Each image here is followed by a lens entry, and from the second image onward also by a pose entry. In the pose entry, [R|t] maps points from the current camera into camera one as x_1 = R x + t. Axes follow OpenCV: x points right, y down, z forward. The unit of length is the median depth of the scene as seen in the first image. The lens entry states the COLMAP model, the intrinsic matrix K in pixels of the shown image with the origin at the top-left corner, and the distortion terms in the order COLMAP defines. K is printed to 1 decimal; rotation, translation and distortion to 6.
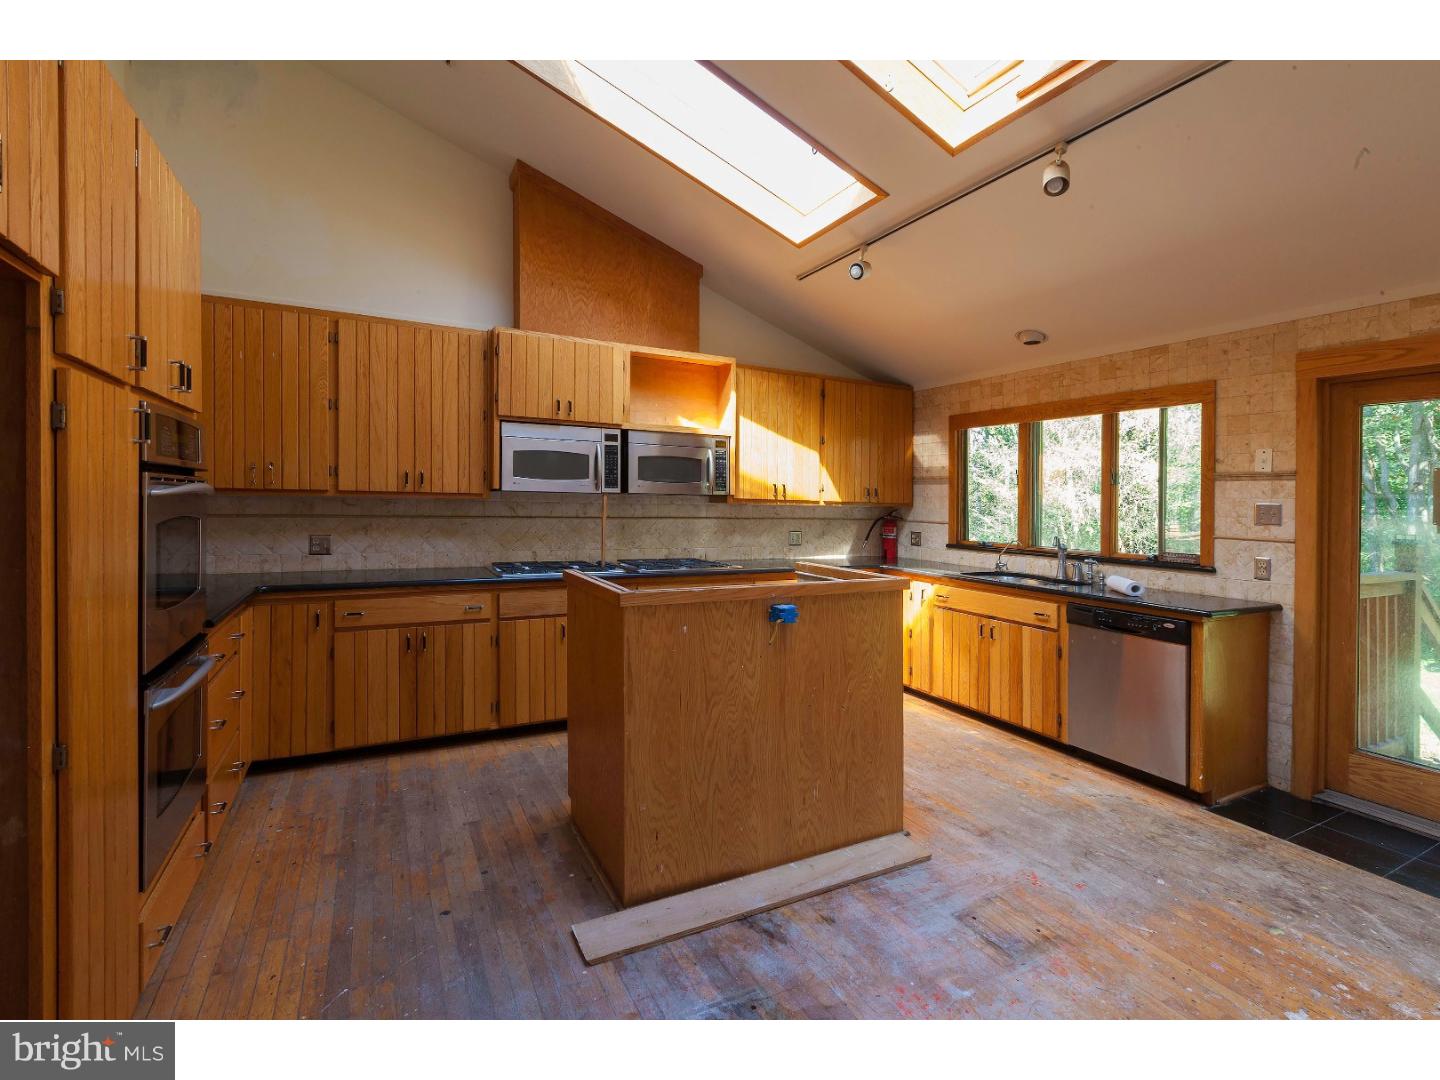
lens RADIAL K [[650.0, 0, 717.3], [0, 650.0, 504.8], [0, 0, 1]] dist [-0.002688, -0.000021]
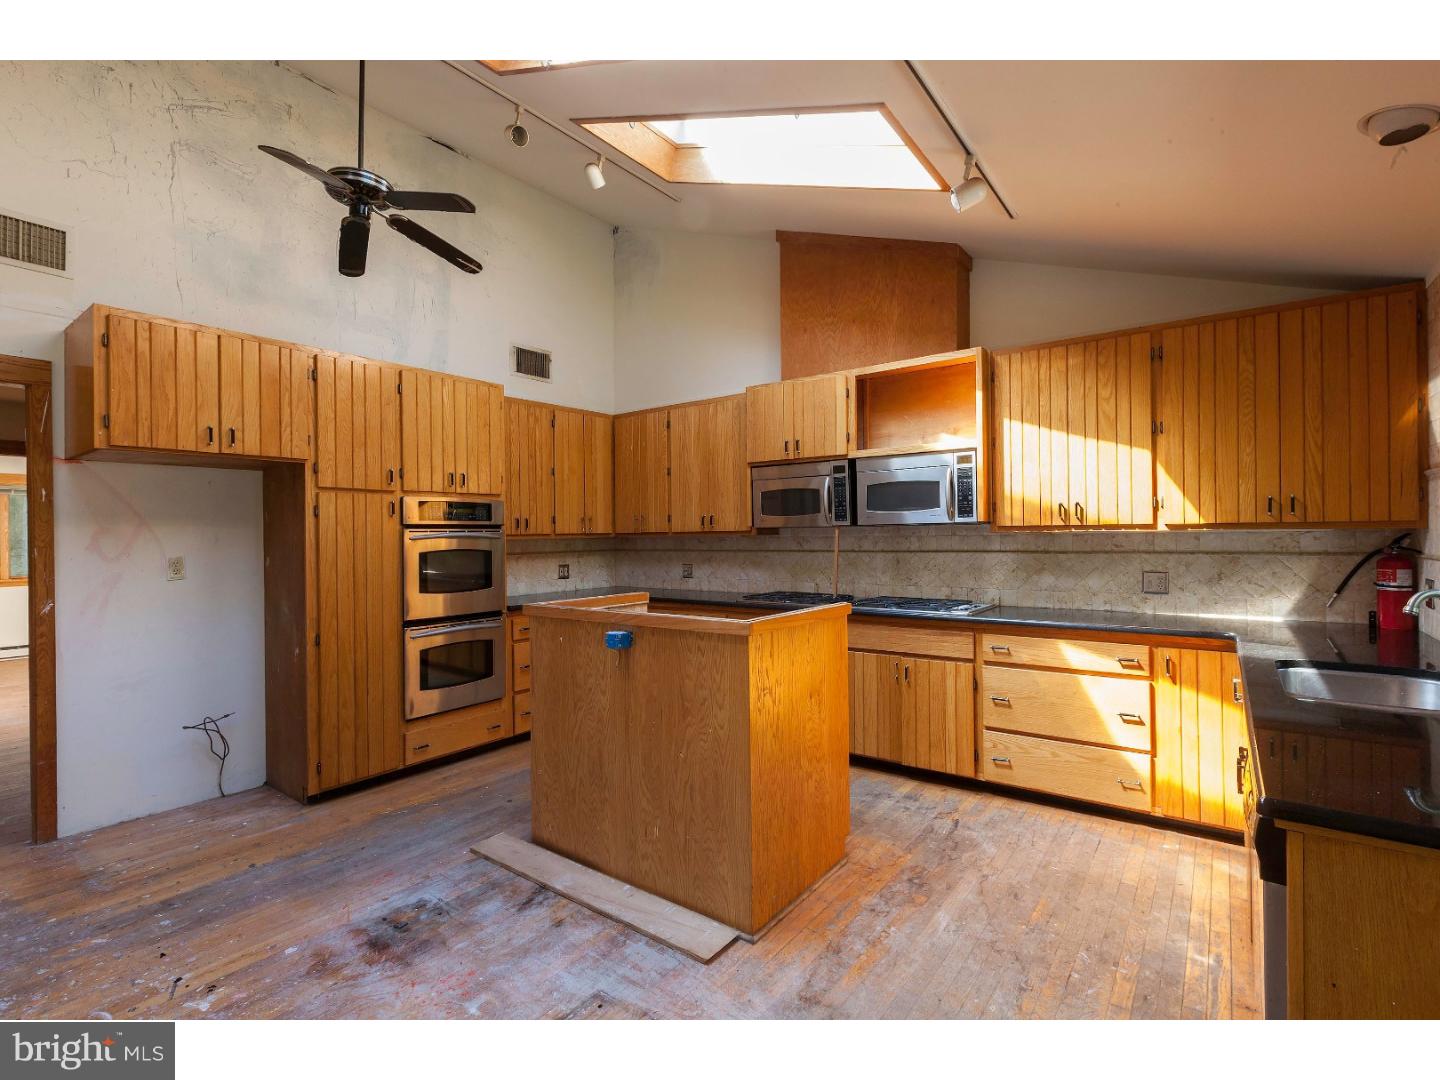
lens RADIAL K [[674.7, 0, 720.0], [0, 674.7, 540.0], [0, 0, 1]] dist [-0.001605, -0.000042]
pose [[0.436410, -0.018903, -0.899549, 0.729268], [0.015408, 0.999790, -0.013534, 0.015510], [0.899616, -0.007954, 0.436609, 0.426958]]
